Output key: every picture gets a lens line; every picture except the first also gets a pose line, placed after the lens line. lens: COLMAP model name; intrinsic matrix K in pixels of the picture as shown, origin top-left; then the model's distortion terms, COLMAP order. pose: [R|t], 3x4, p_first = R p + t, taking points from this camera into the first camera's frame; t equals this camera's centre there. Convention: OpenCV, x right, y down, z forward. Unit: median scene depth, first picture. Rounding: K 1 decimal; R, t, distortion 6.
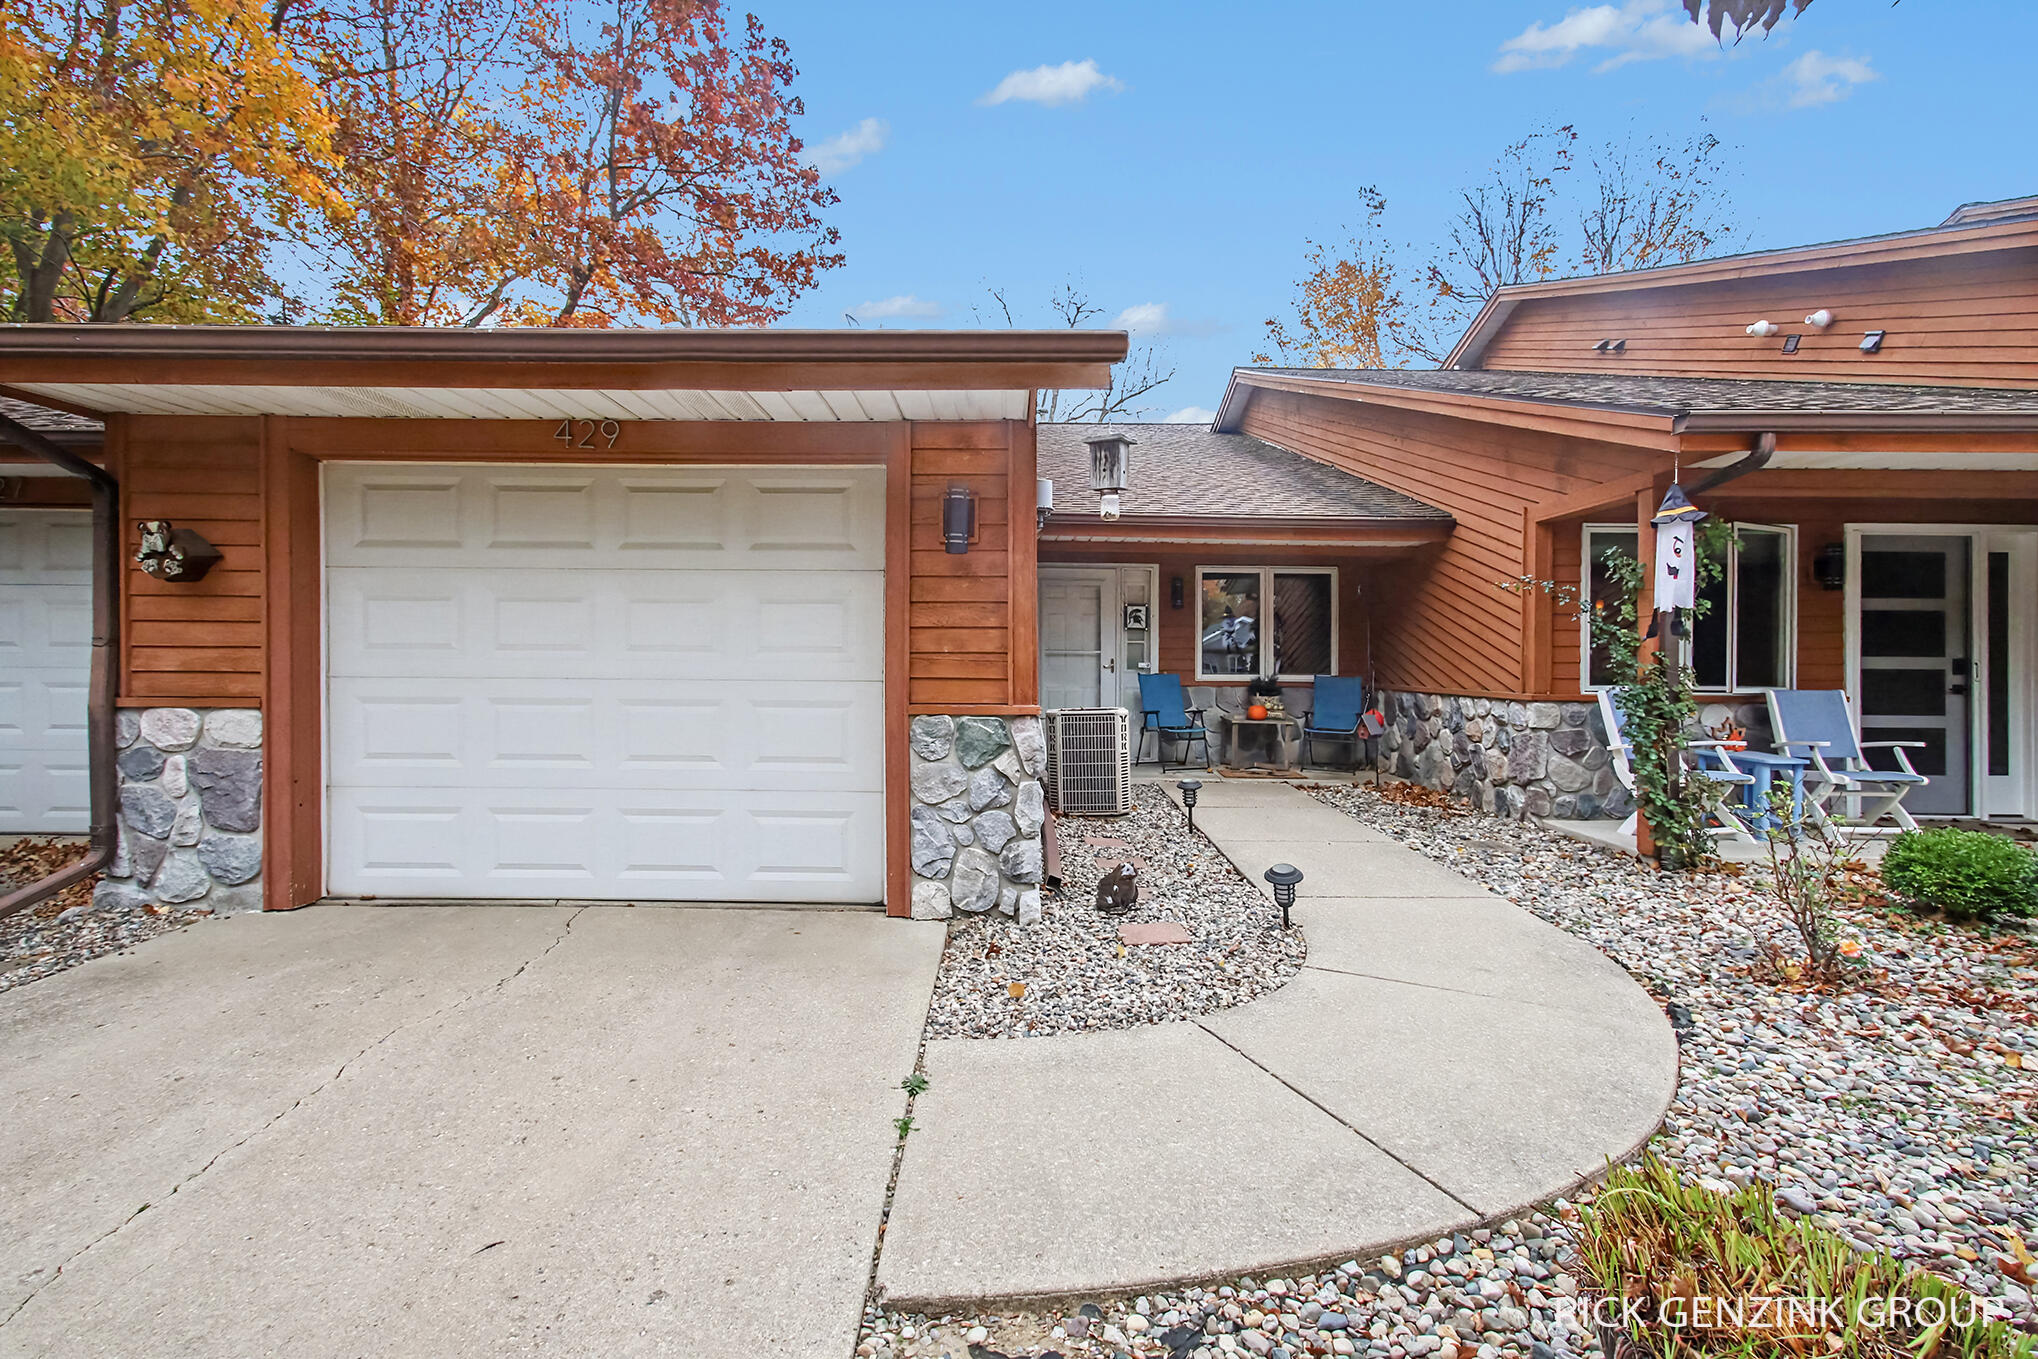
lens RADIAL K [[974.9, 0, 1027.2], [0, 974.9, 664.2], [0, 0, 1]] dist [-0.001029, -0.000530]
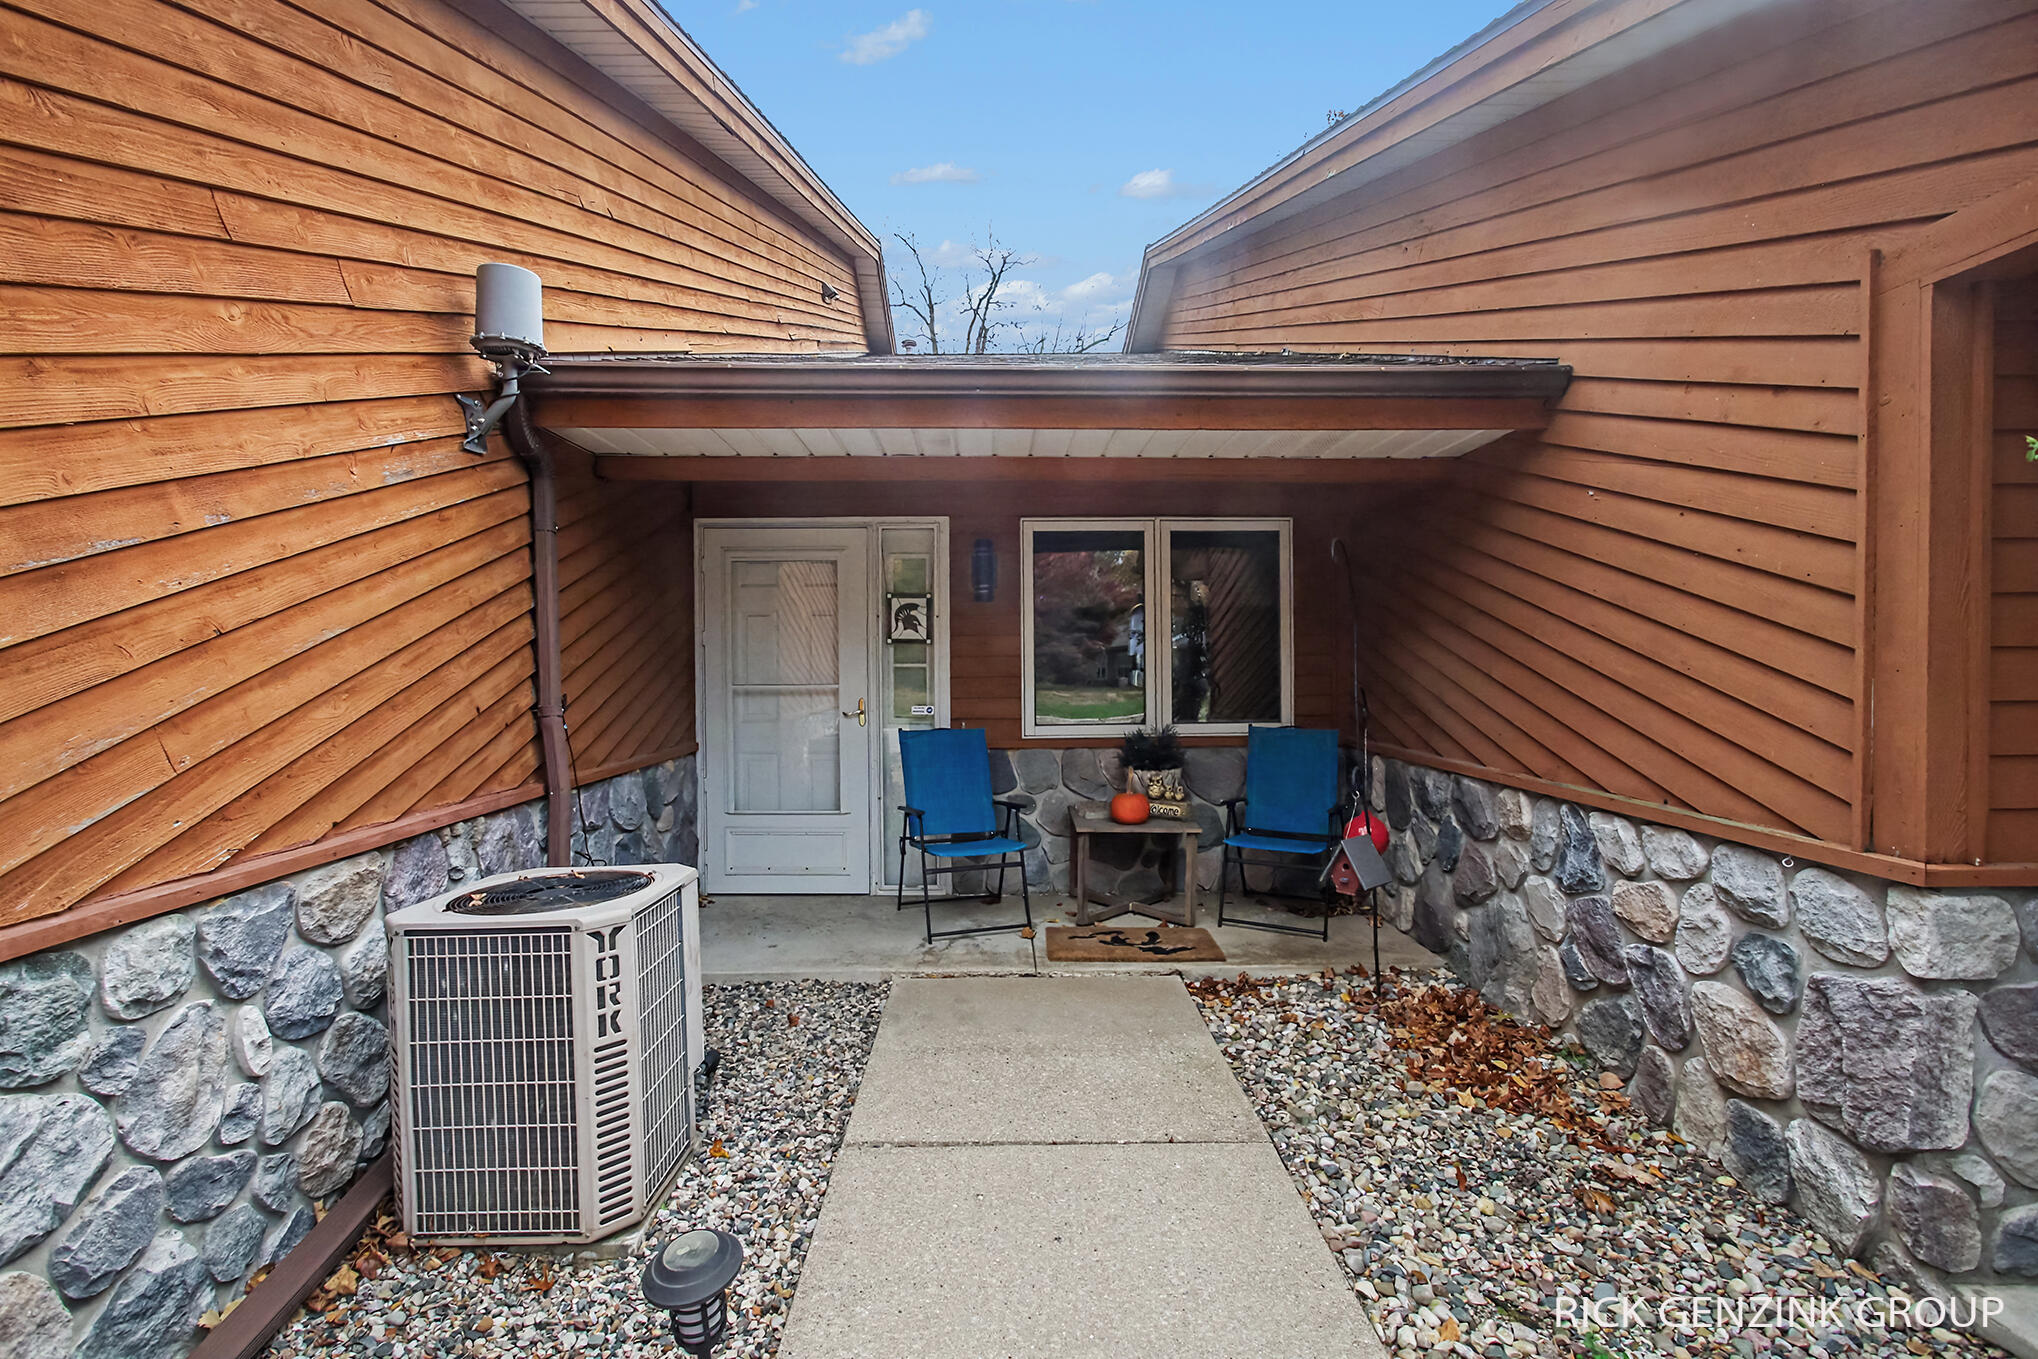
lens RADIAL K [[948.9, 0, 1011.0], [0, 948.9, 684.2], [0, 0, 1]] dist [0.005944, -0.000424]
pose [[0.999884, -0.015232, 0.000572, 0.198686], [0.015214, 0.999607, 0.023534, -0.028742], [-0.000930, -0.023523, 0.999723, 0.584023]]
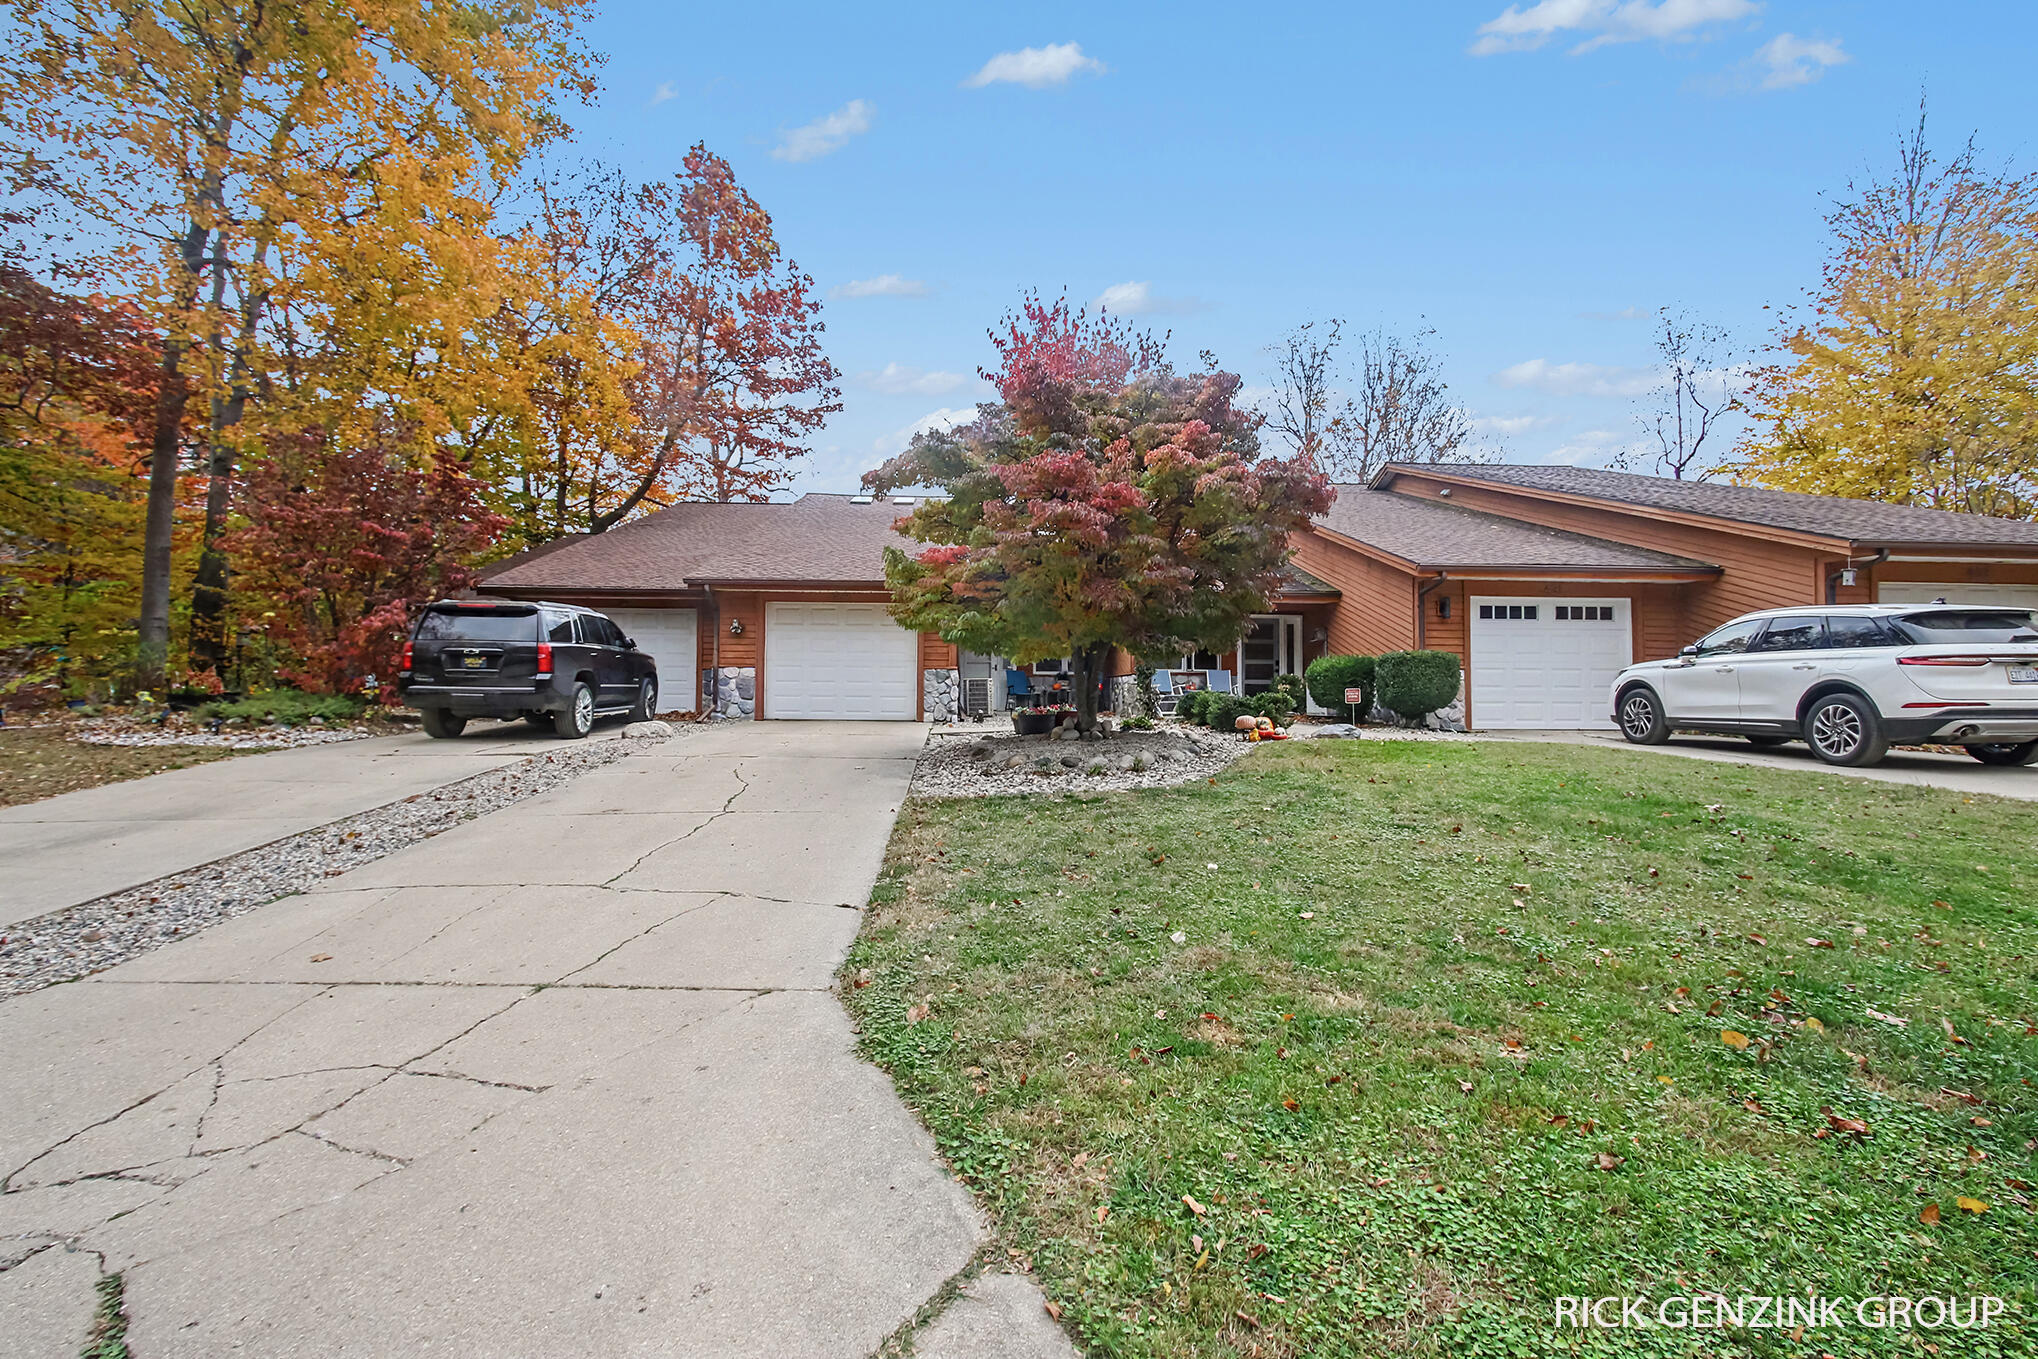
lens RADIAL K [[948.9, 0, 1011.0], [0, 948.9, 684.2], [0, 0, 1]] dist [0.005944, -0.000424]
pose [[0.999334, 0.000306, 0.036500, 0.046625], [0.000309, 0.999858, -0.016850, 0.091519], [-0.036500, 0.016850, 0.999192, -1.450644]]
